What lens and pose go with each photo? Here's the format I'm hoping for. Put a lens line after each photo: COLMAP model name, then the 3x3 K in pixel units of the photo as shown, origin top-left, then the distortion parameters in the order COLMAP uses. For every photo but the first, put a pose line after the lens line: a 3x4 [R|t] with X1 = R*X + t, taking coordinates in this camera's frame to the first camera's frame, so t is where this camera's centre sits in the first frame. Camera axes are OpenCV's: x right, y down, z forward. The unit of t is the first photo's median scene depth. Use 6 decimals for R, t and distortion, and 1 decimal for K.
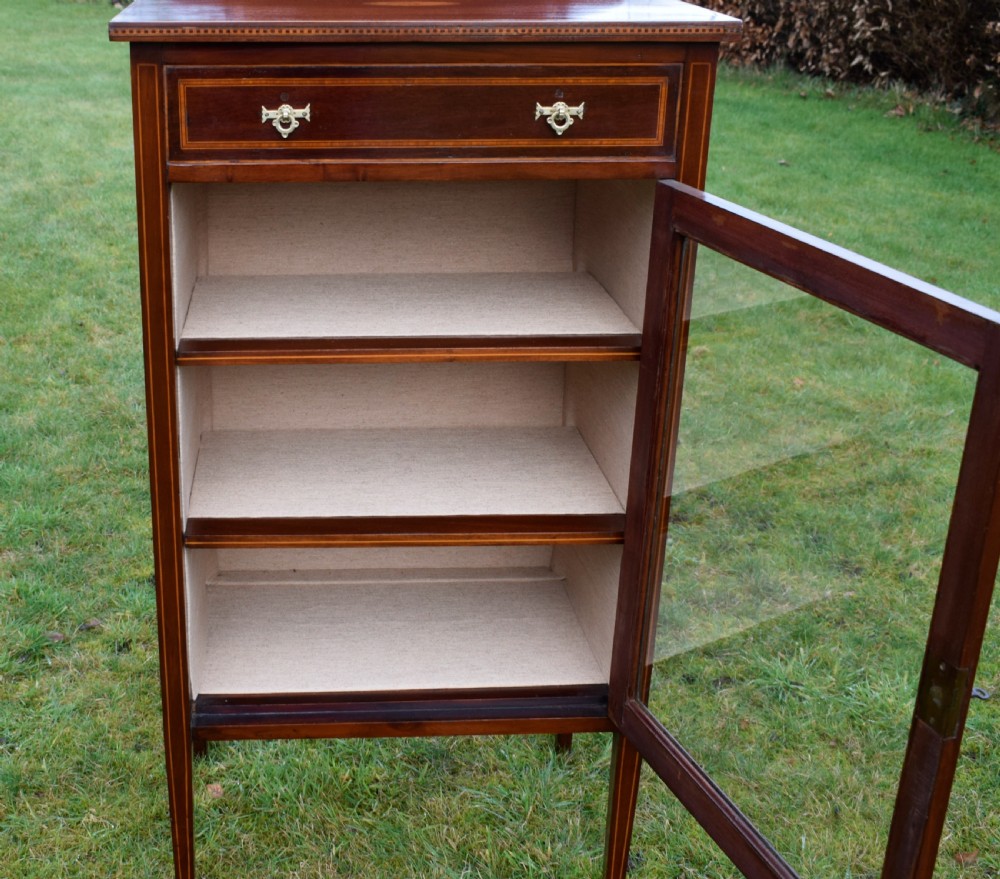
lens RADIAL K [[1347.1, 0, 325.6], [0, 1347.1, 430.0], [0, 0, 1]] dist [-0.031088, 0.025357]
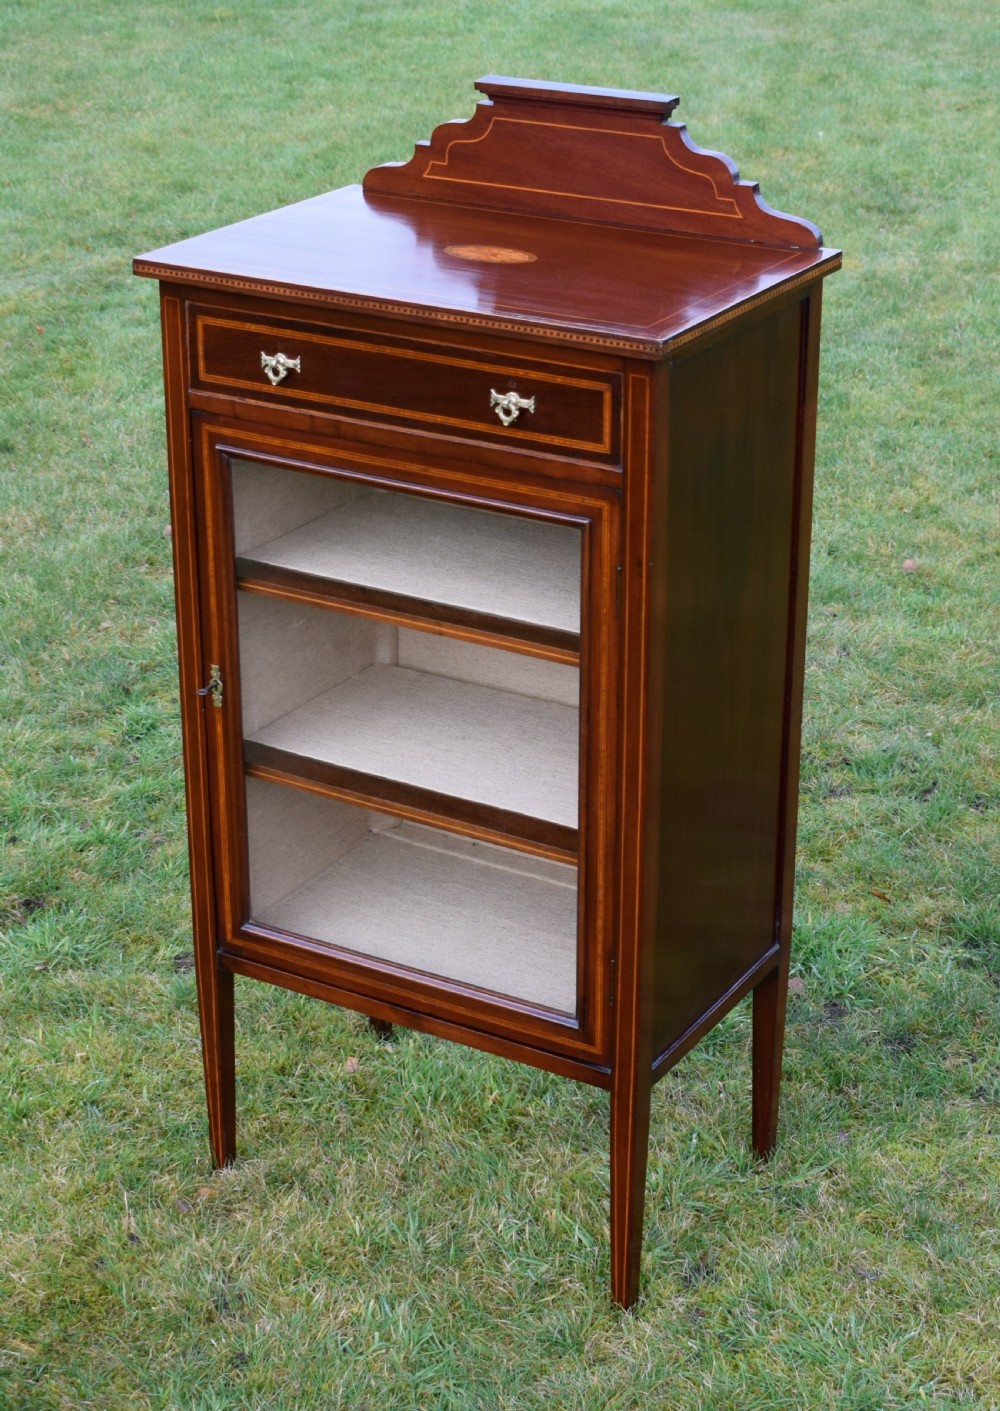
lens RADIAL K [[2560.0, 0, 504.1], [0, 2560.0, 709.2], [0, 0, 1]] dist [-0.017414, -0.017253]
pose [[0.840046, 0.219175, -0.496272, 1.124636], [-0.202945, 0.975299, 0.087207, -0.180227], [0.503127, 0.027458, 0.863776, -0.580362]]
